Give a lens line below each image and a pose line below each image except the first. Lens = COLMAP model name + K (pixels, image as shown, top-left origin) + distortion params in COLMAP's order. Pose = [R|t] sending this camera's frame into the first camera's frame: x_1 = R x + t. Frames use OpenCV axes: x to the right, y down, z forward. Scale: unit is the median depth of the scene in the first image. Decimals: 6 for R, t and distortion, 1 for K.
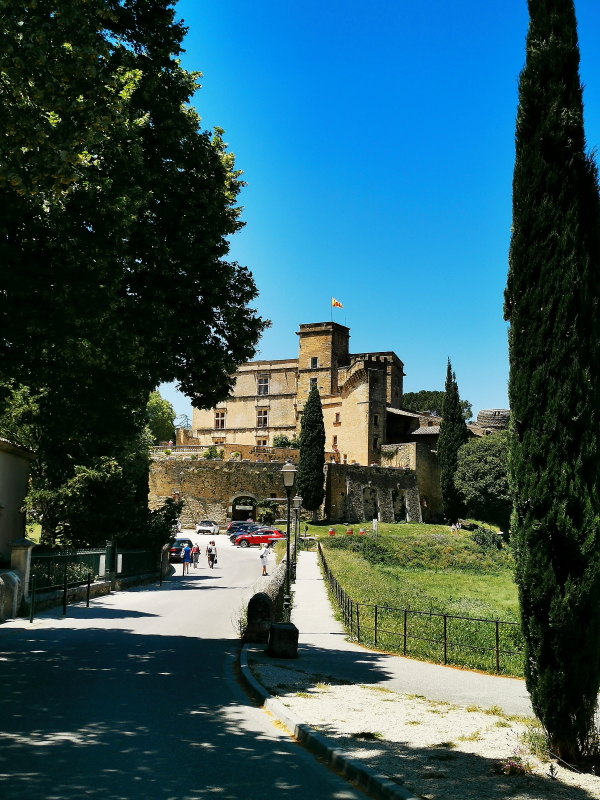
lens RADIAL K [[988.9, 0, 329.9], [0, 988.9, 399.7], [0, 0, 1]] dist [0.013942, 0.001925]
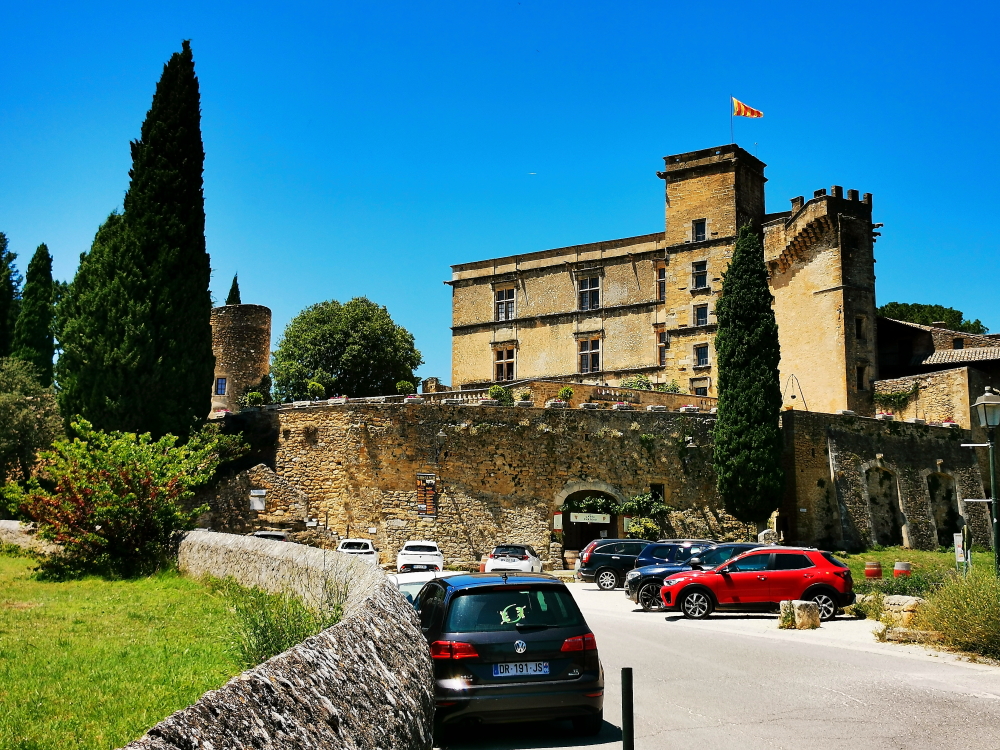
lens RADIAL K [[1334.2, 0, 500.0], [0, 1334.2, 375.0], [0, 0, 1]] dist [-0.014554, 0.027276]
pose [[0.995524, -0.027354, -0.090464, -0.061938], [0.025052, 0.999335, -0.026487, 0.054118], [0.091128, 0.024102, 0.995547, 0.375025]]
